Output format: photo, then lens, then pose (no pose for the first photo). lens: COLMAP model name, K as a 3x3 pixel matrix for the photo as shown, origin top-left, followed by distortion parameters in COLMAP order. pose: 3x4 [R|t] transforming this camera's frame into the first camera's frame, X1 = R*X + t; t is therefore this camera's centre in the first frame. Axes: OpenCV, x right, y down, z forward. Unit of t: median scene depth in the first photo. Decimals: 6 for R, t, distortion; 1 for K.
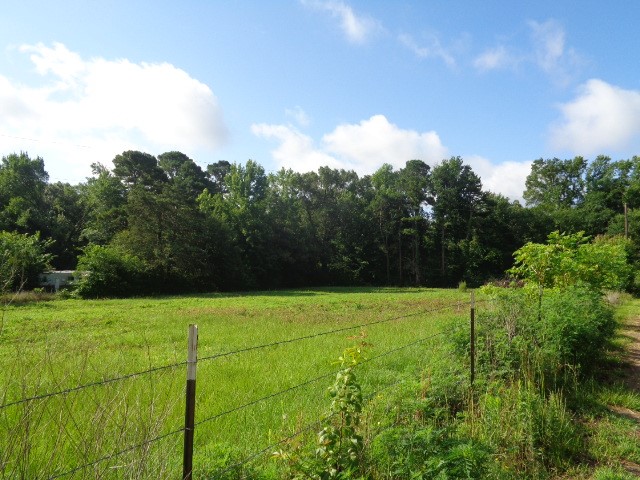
lens RADIAL K [[502.8, 0, 320.0], [0, 502.8, 240.0], [0, 0, 1]] dist [0.046435, -0.010902]
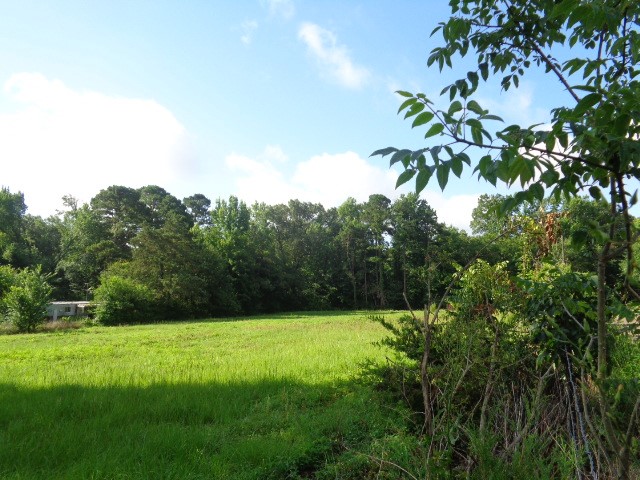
lens RADIAL K [[511.3, 0, 321.2], [0, 511.3, 227.3], [0, 0, 1]] dist [0.055636, -0.003120]
pose [[0.993150, -0.003718, 0.116788, -0.064980], [0.012654, 0.997038, -0.075867, -0.003088], [-0.116160, 0.076825, 0.990255, -0.091849]]
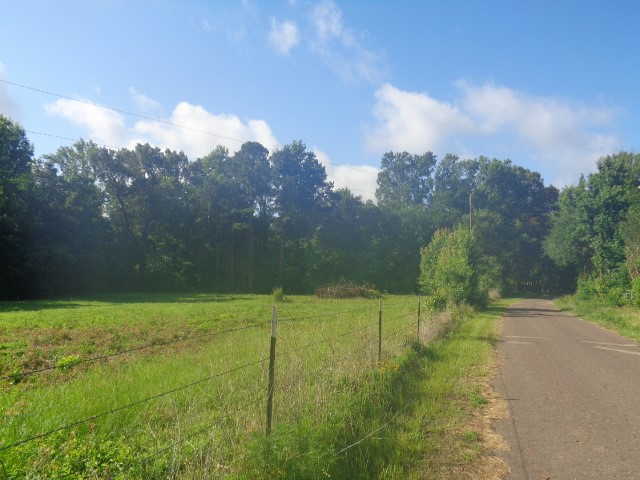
lens RADIAL K [[502.8, 0, 320.0], [0, 502.8, 240.0], [0, 0, 1]] dist [0.046435, -0.010902]
pose [[0.969792, 0.025897, 0.242555, 0.097154], [-0.024115, 0.999656, -0.010313, 0.010479], [-0.242739, 0.004152, 0.970083, 0.155343]]
